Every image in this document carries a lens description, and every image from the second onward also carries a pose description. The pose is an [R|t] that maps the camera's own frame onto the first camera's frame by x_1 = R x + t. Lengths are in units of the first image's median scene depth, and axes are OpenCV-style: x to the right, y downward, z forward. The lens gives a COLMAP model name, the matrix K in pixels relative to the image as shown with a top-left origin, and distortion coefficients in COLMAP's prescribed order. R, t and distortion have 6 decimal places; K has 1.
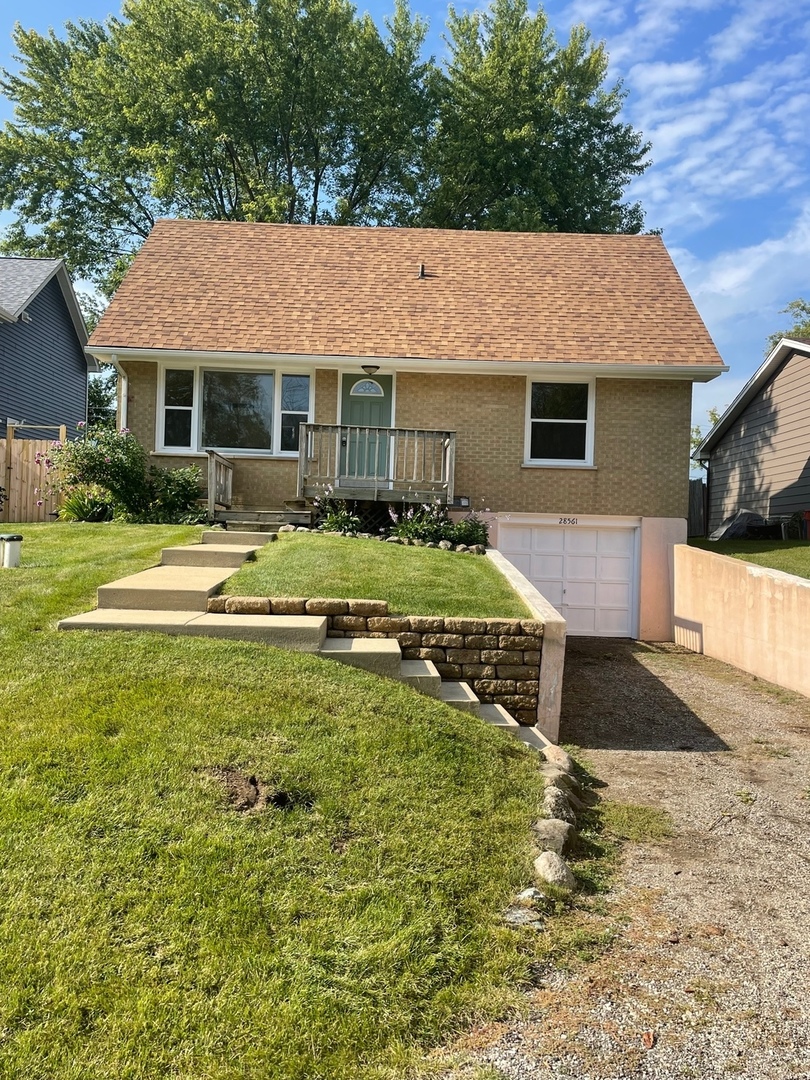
lens RADIAL K [[914.9, 0, 408.3], [0, 914.9, 540.0], [0, 0, 1]] dist [0.044903, -0.005373]
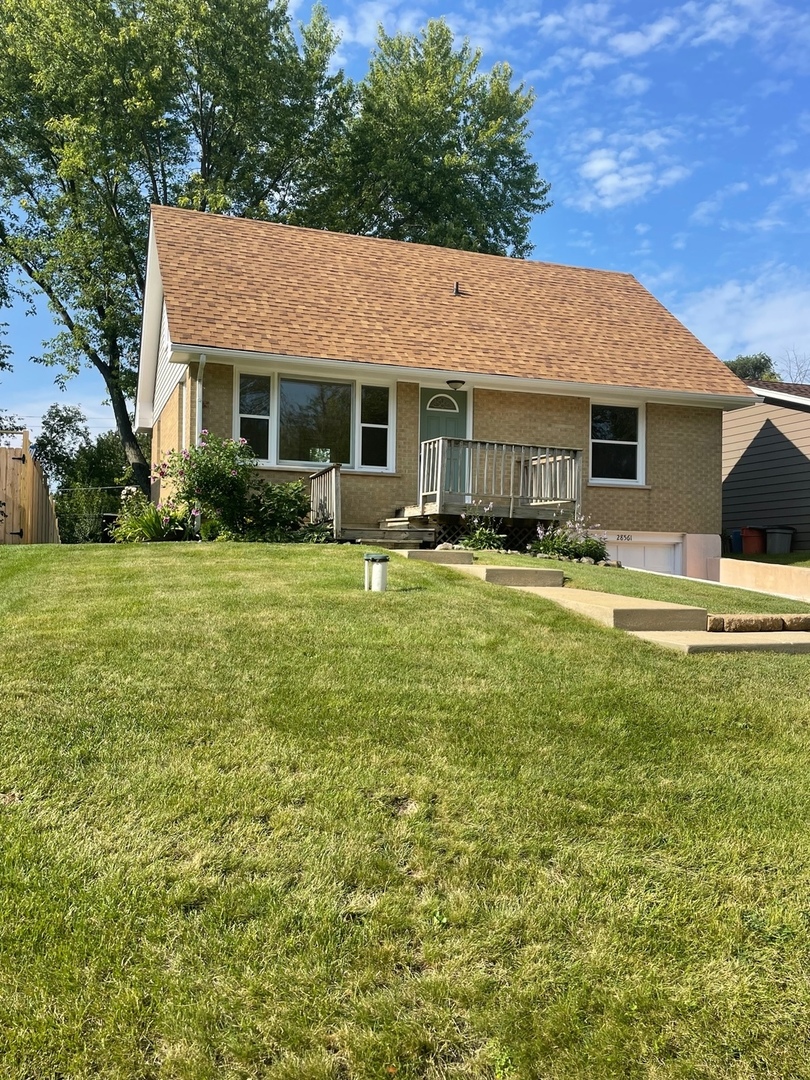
lens RADIAL K [[914.9, 0, 406.2], [0, 914.9, 541.9], [0, 0, 1]] dist [0.044903, -0.005373]
pose [[0.945596, -0.006592, 0.325276, -0.406018], [0.012441, 0.999796, -0.015906, -0.002171], [-0.325105, 0.019087, 0.945485, 0.088677]]
